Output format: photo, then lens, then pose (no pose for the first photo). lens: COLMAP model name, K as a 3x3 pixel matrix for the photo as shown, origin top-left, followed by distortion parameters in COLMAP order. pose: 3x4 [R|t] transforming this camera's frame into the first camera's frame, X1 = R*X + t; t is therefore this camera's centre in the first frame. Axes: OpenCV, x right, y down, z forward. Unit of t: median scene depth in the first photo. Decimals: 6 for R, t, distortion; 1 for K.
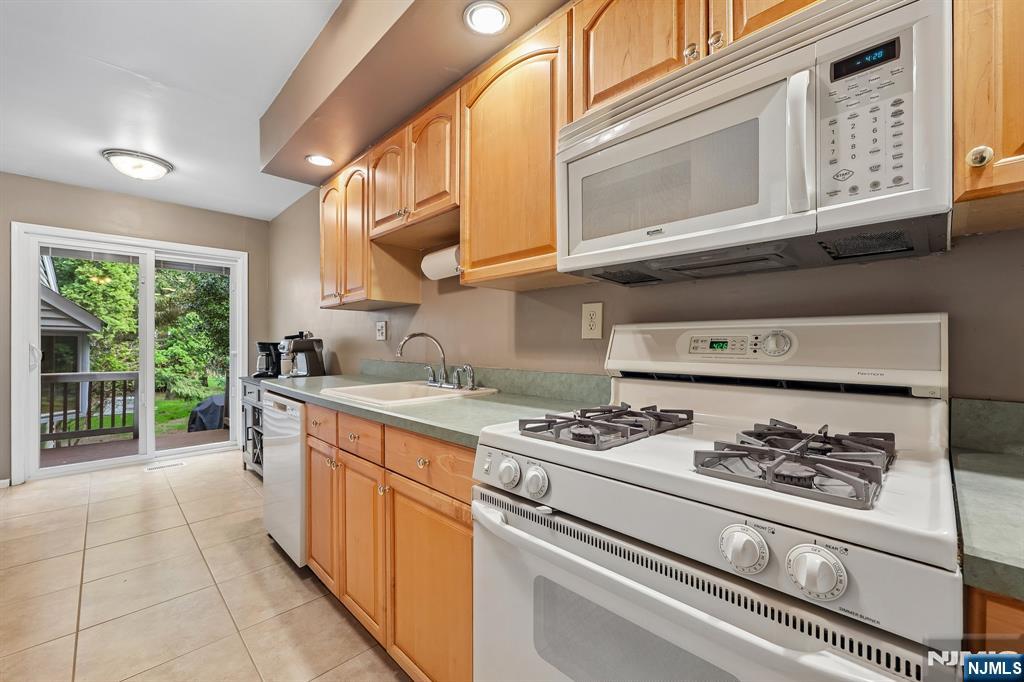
lens RADIAL K [[411.6, 0, 510.5], [0, 411.6, 343.1], [0, 0, 1]] dist [0.000198, -0.000102]
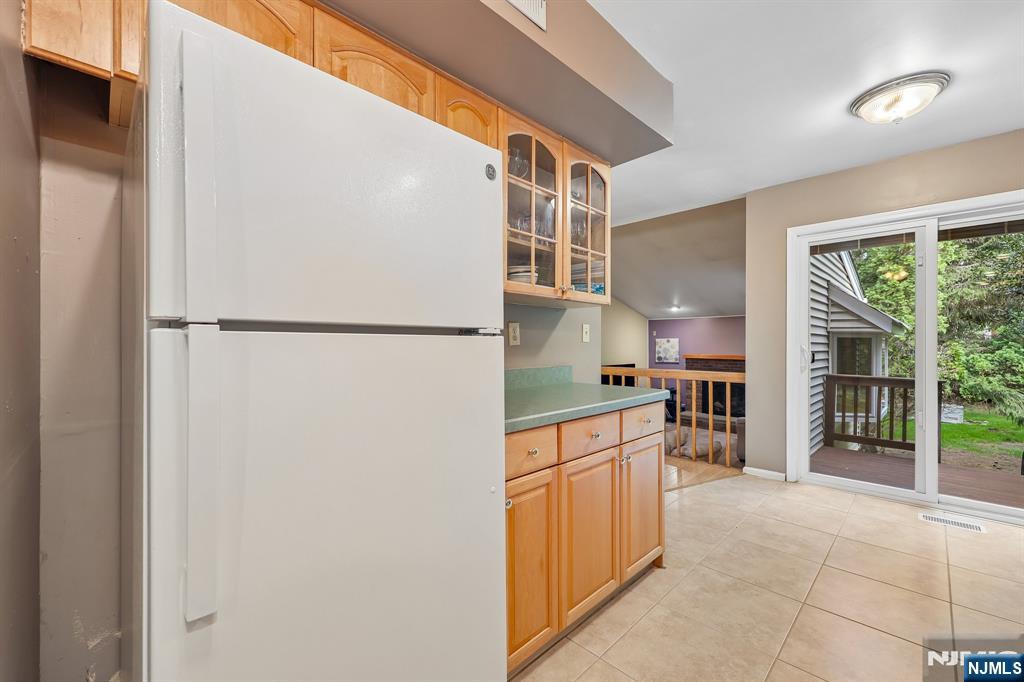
lens RADIAL K [[411.6, 0, 510.5], [0, 411.6, 343.1], [0, 0, 1]] dist [0.000198, -0.000102]
pose [[-0.004894, -0.001770, -0.999986, -0.097168], [-0.002530, 0.999995, -0.001758, -0.000086], [0.999985, 0.002522, -0.004899, 0.181418]]
